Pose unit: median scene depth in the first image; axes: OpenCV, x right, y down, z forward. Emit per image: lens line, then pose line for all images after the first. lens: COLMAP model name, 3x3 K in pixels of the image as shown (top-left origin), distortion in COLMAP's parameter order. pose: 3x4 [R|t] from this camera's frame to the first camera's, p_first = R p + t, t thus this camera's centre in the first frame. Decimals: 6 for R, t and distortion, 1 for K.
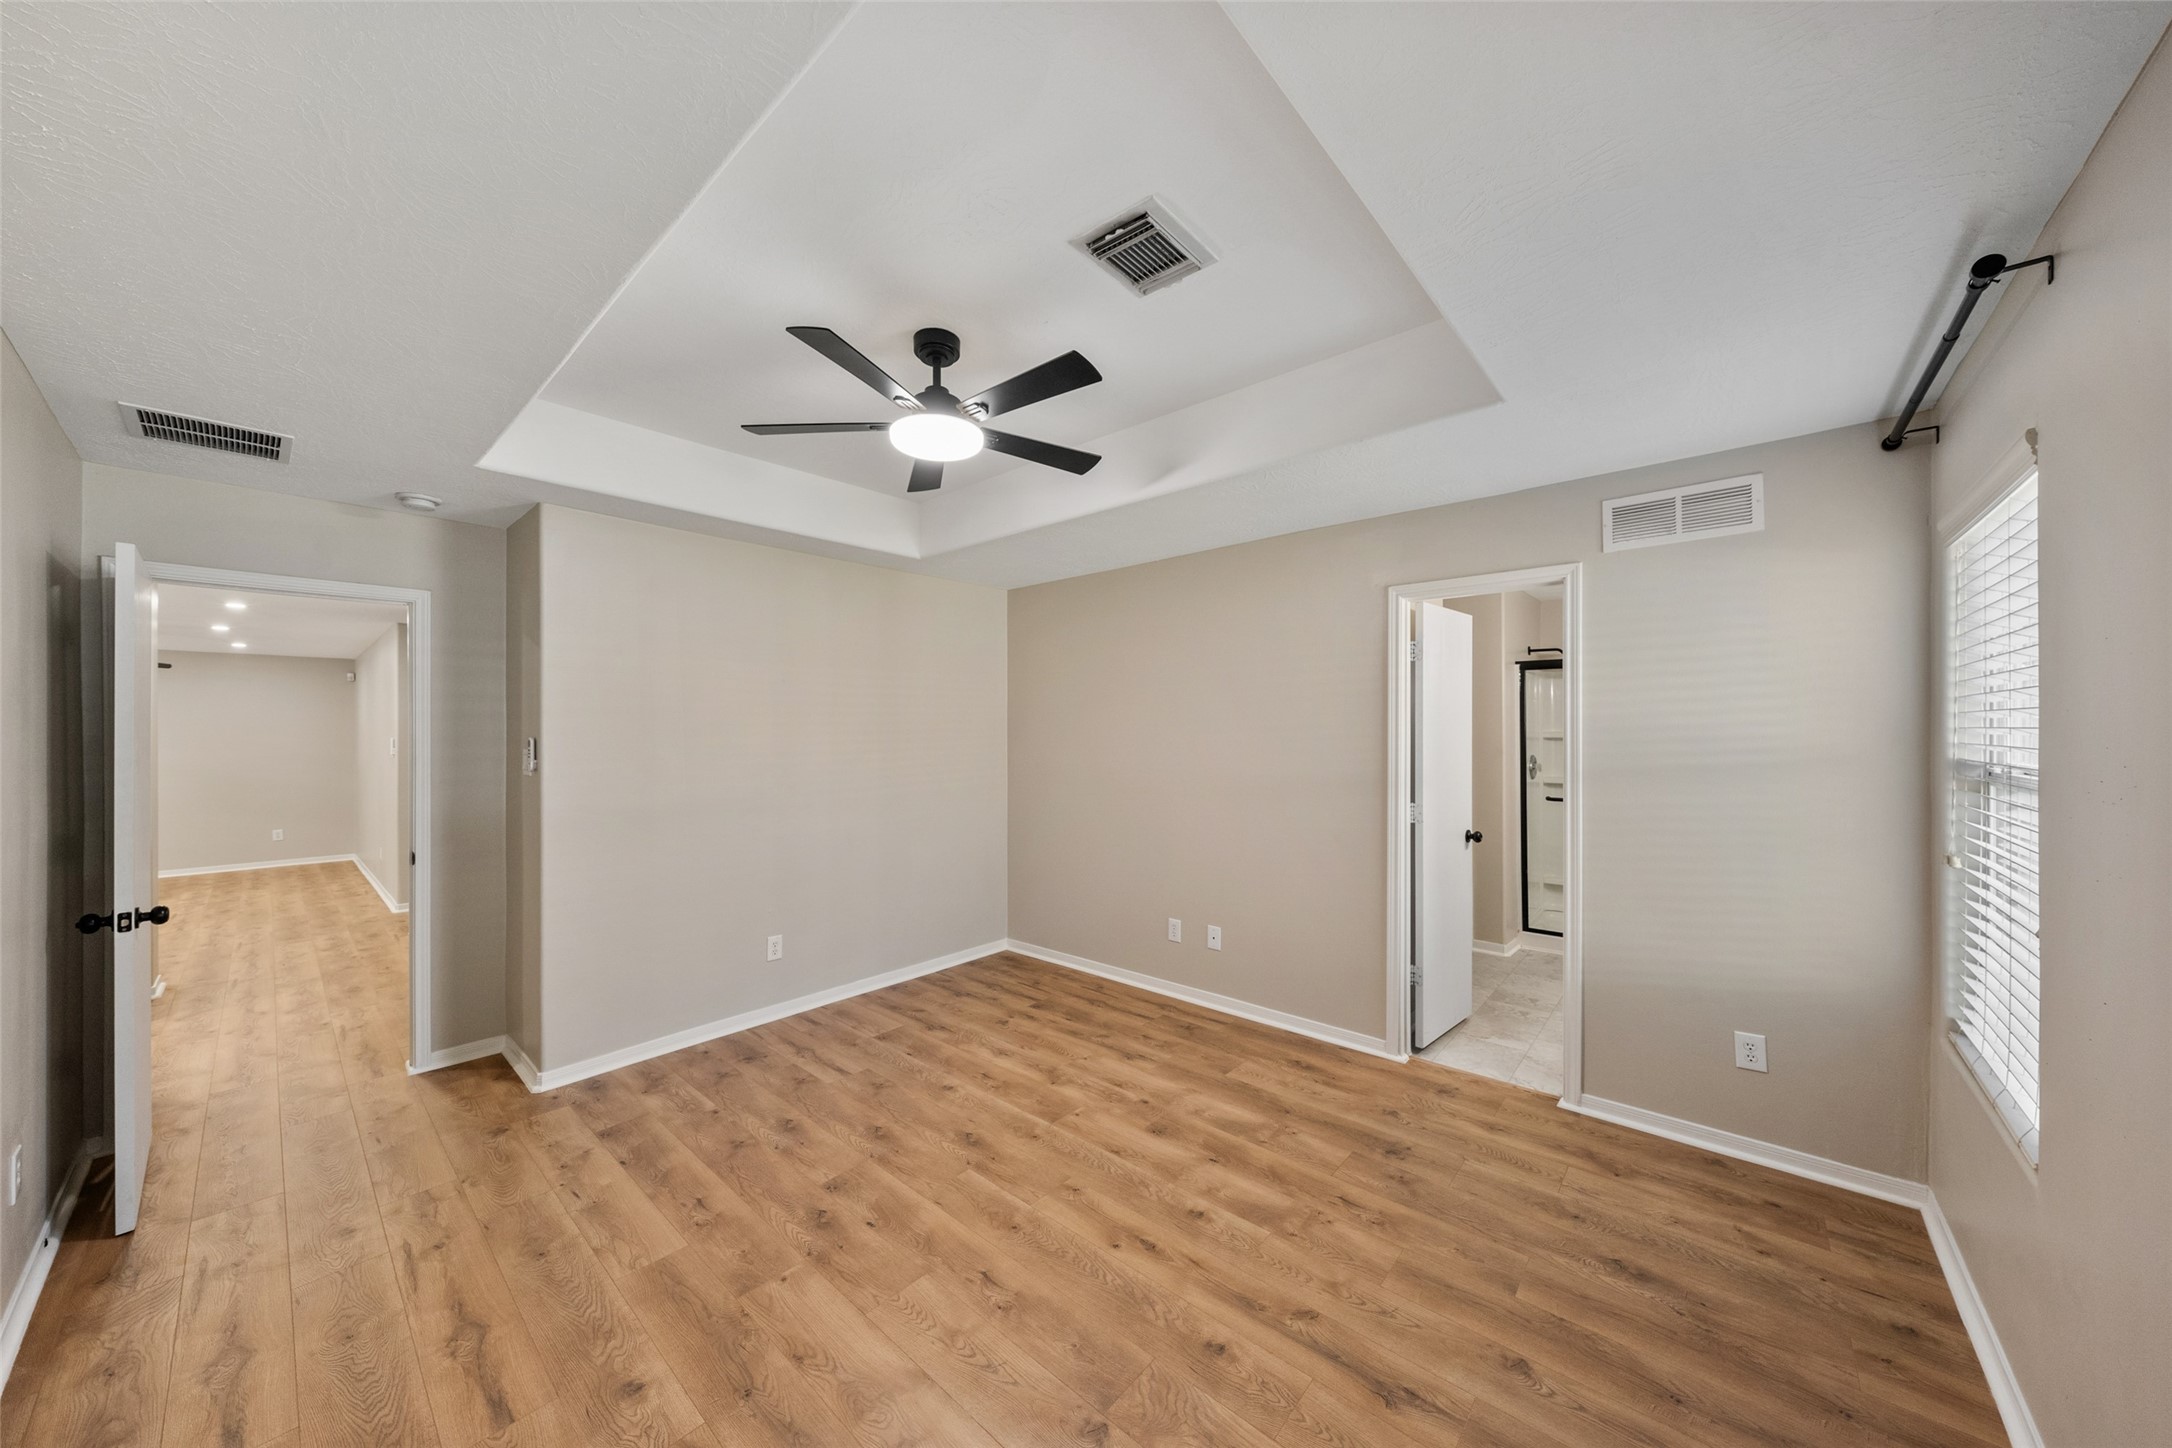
lens RADIAL K [[734.7, 0, 1068.8], [0, 734.7, 731.6], [0, 0, 1]] dist [-0.004322, 0.000961]
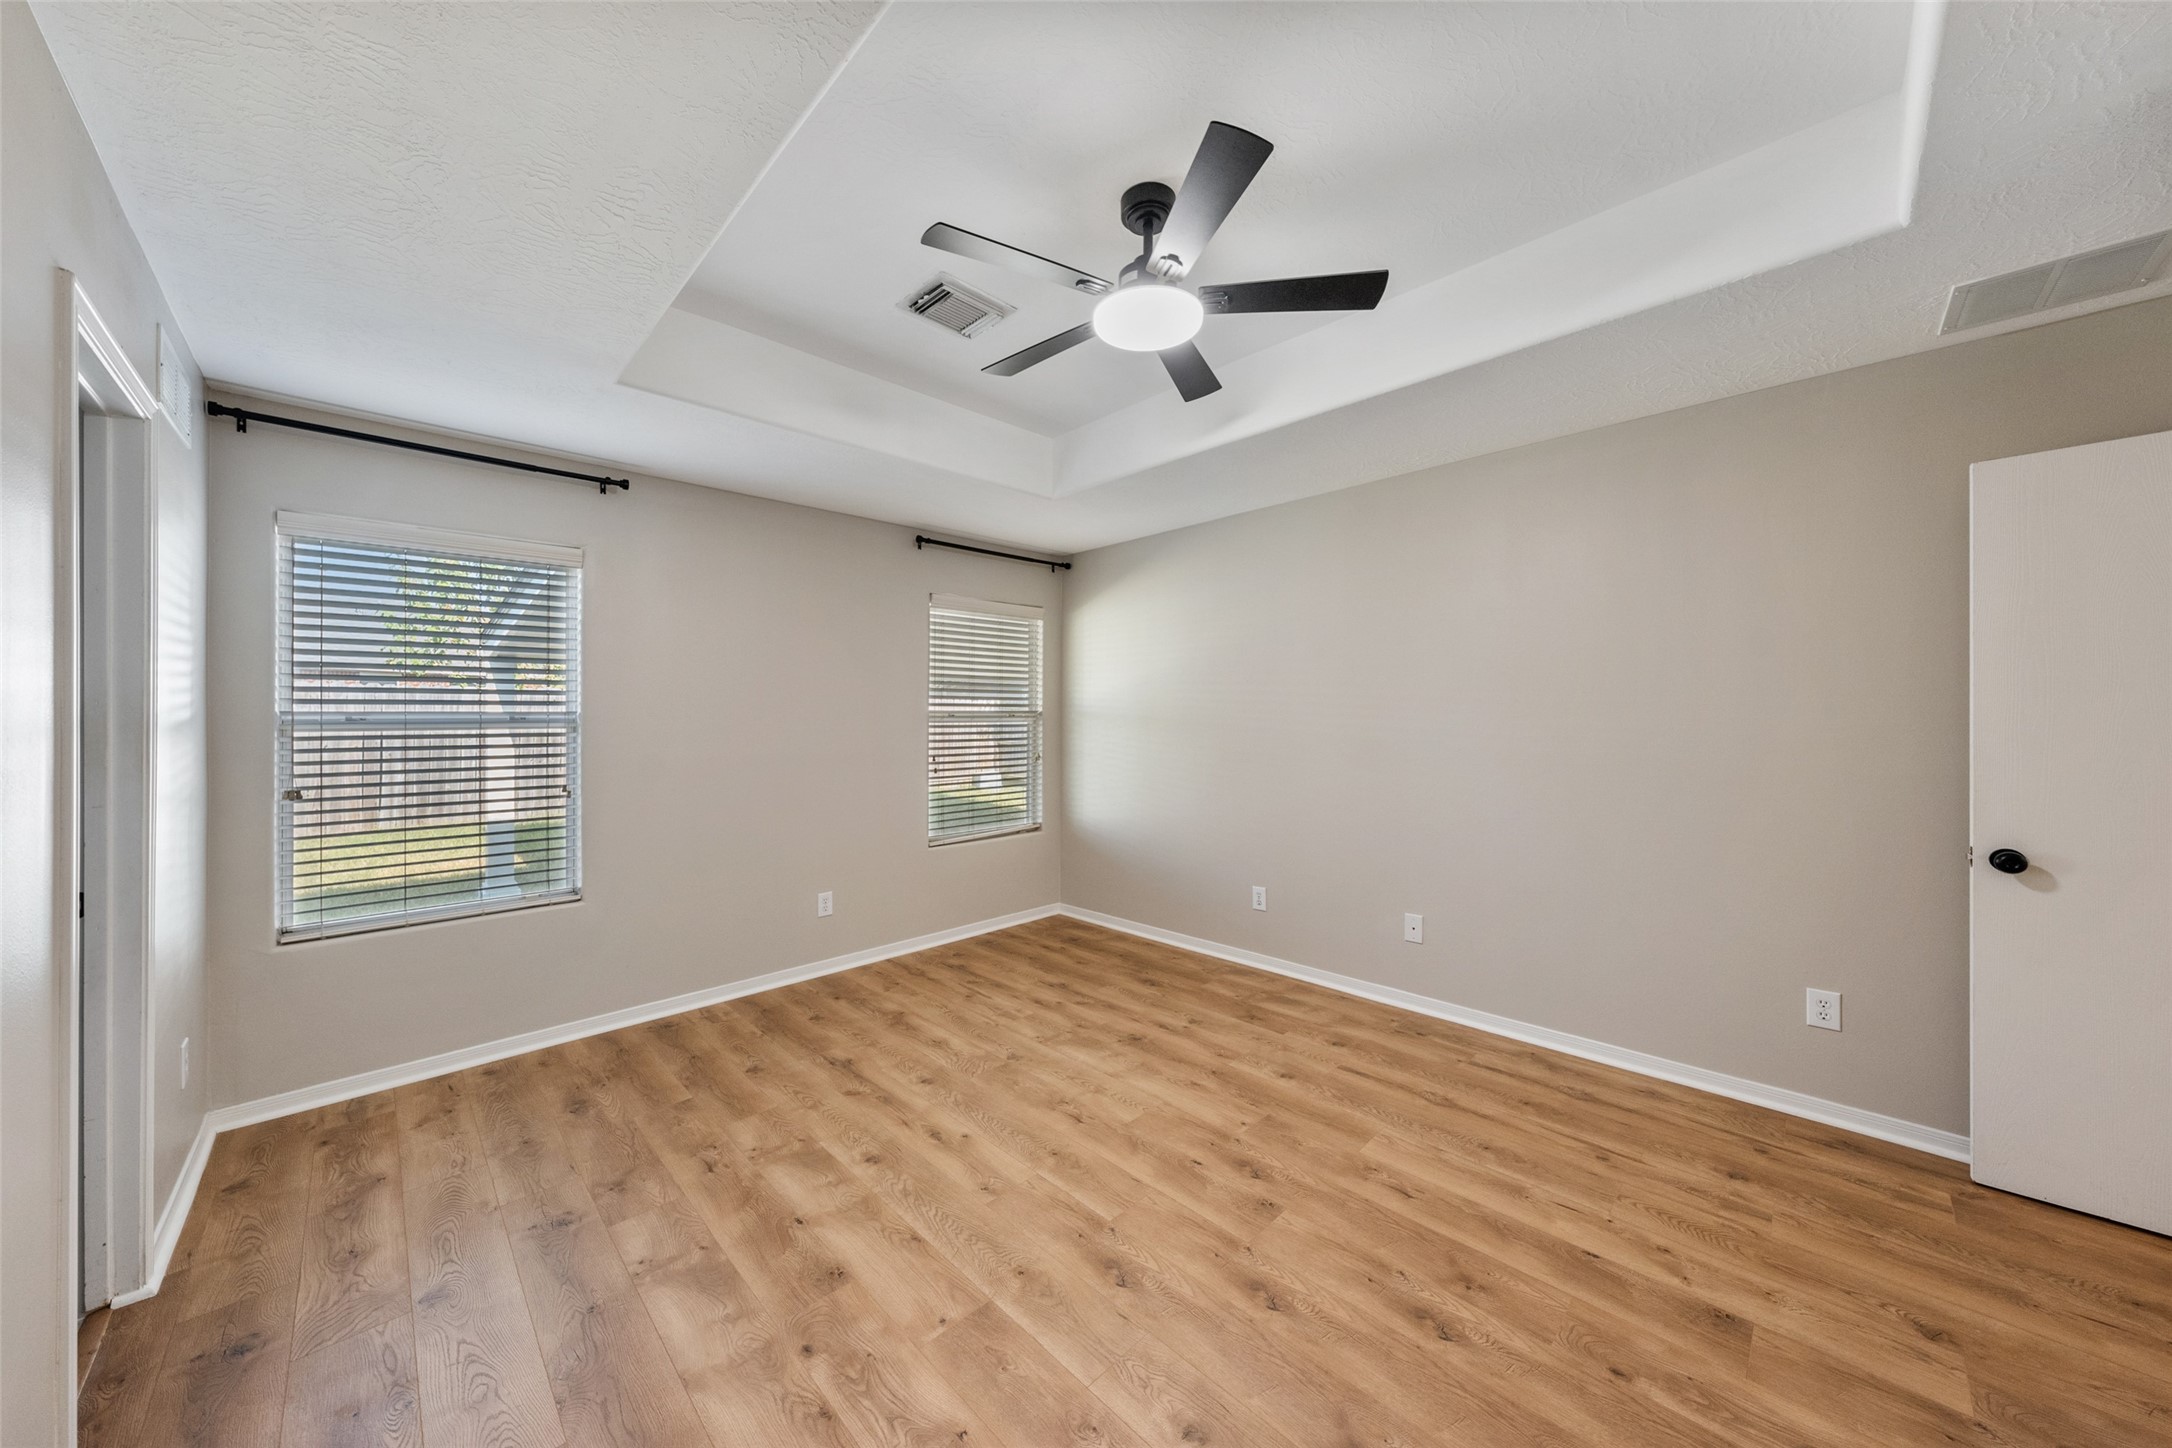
lens RADIAL K [[734.7, 0, 1060.7], [0, 734.7, 722.6], [0, 0, 1]] dist [-0.004322, 0.000961]
pose [[-0.996701, 0.012151, 0.080246, -0.150840], [0.012934, 0.999874, 0.009243, 0.049840], [-0.080123, 0.010250, -0.996732, 1.764698]]
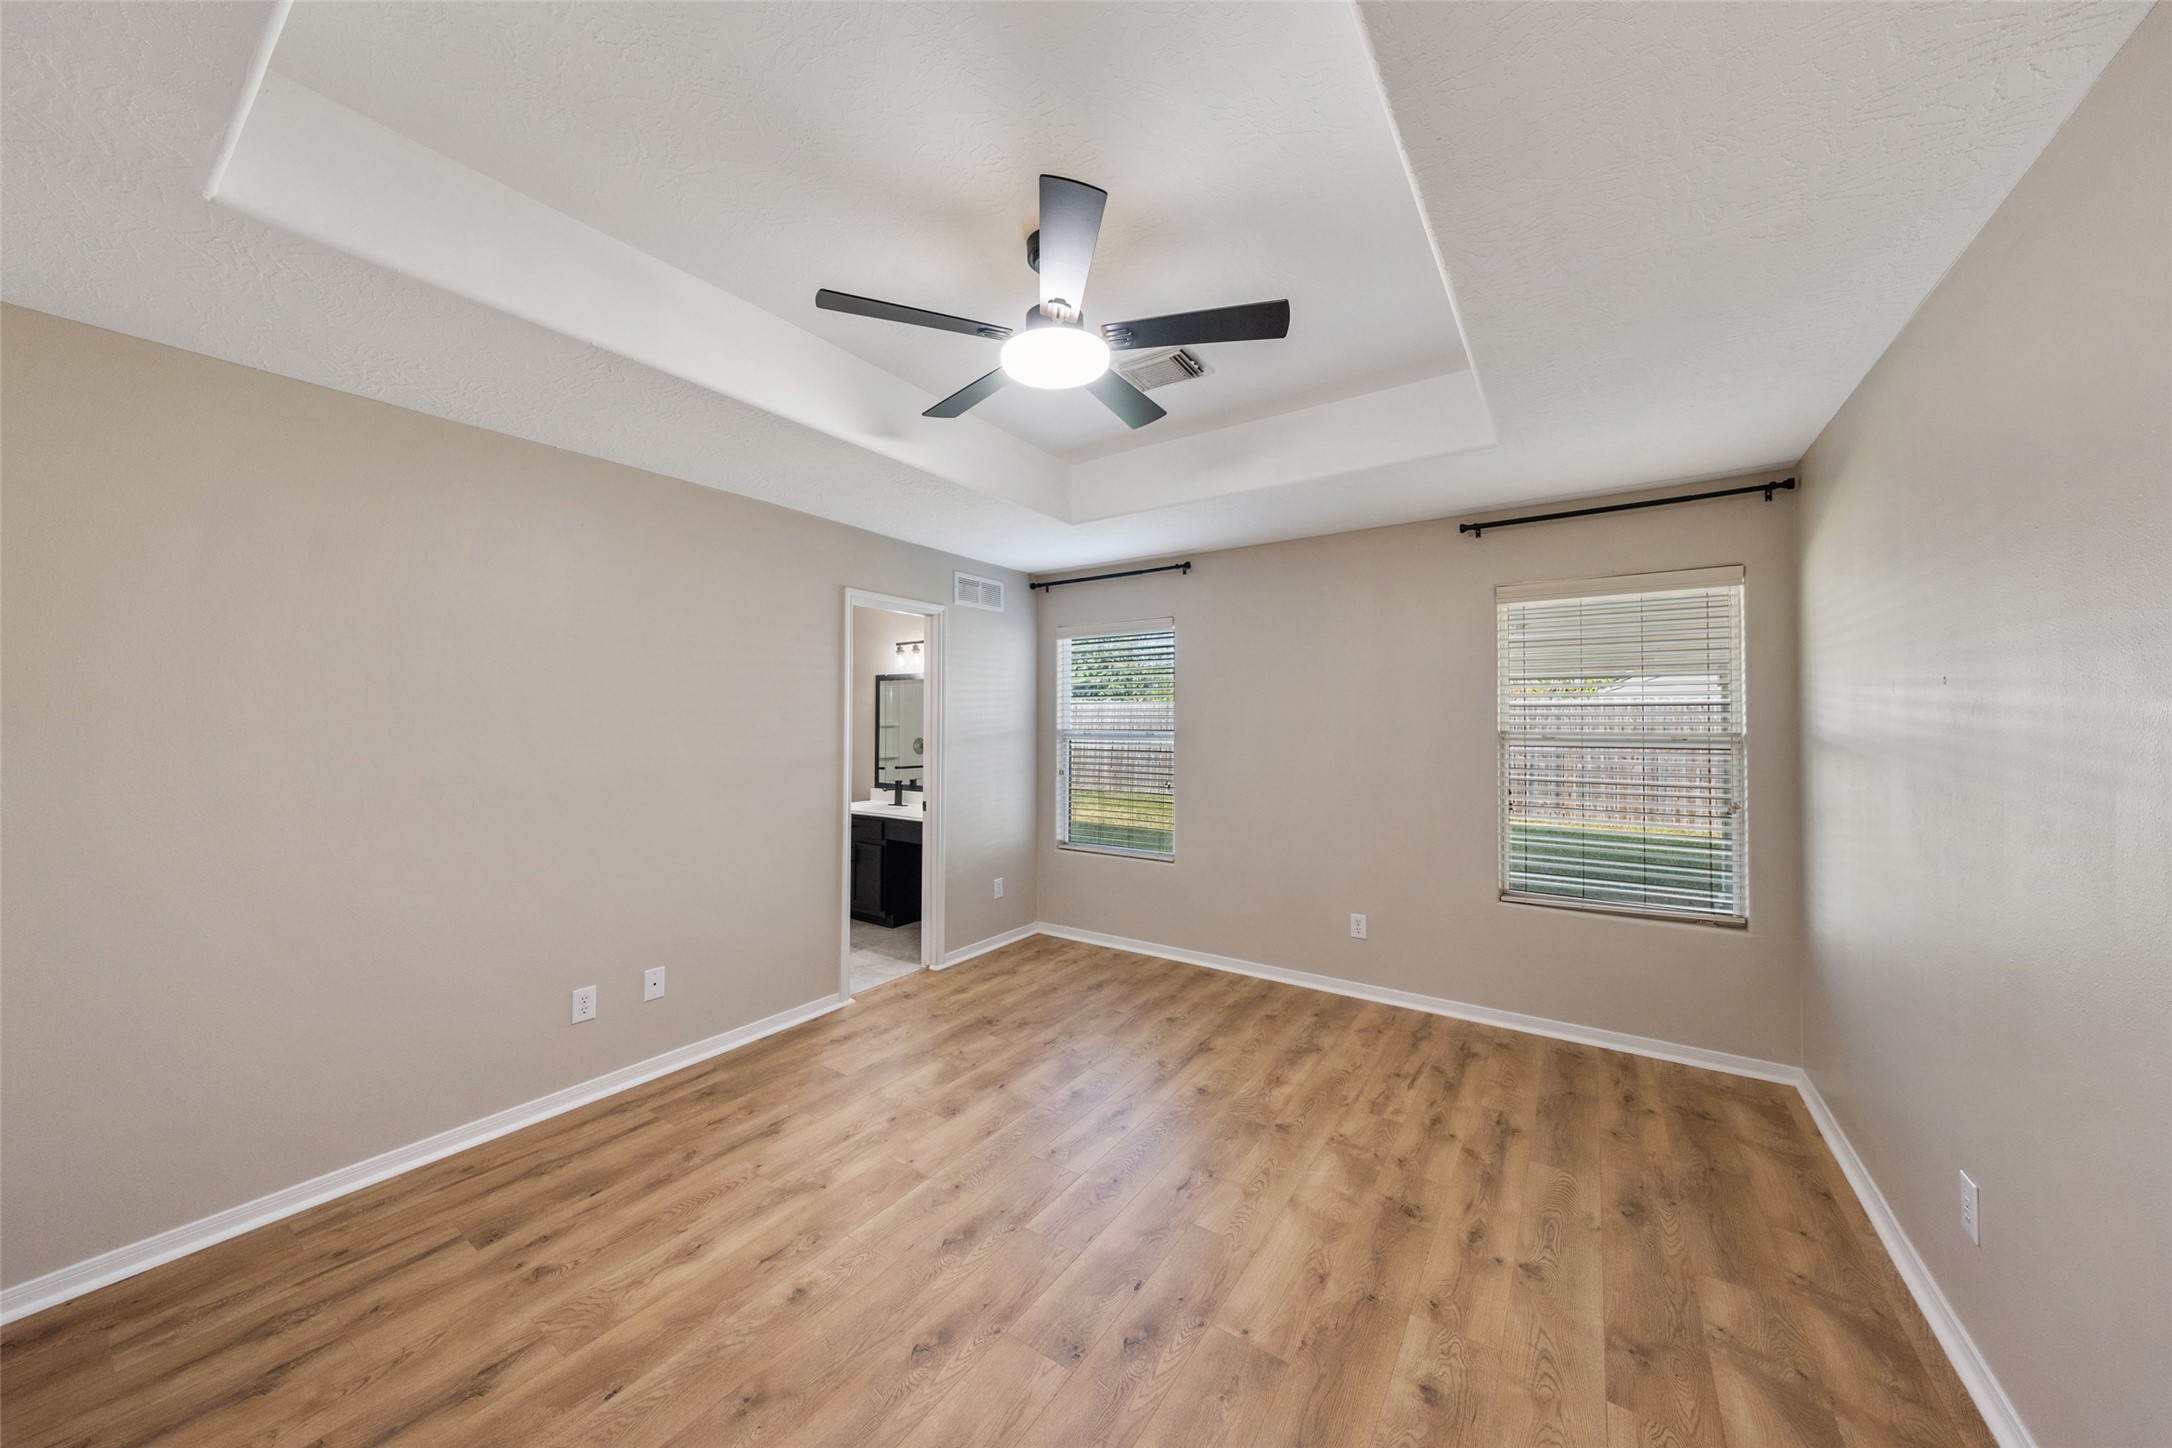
lens RADIAL K [[734.7, 0, 1095.6], [0, 734.7, 715.2], [0, 0, 1]] dist [-0.004322, 0.000961]
pose [[-0.140716, 0.014857, 0.989939, -0.974613], [0.000779, 0.999889, -0.014896, 0.022330], [-0.990050, -0.001325, -0.140712, 1.024923]]
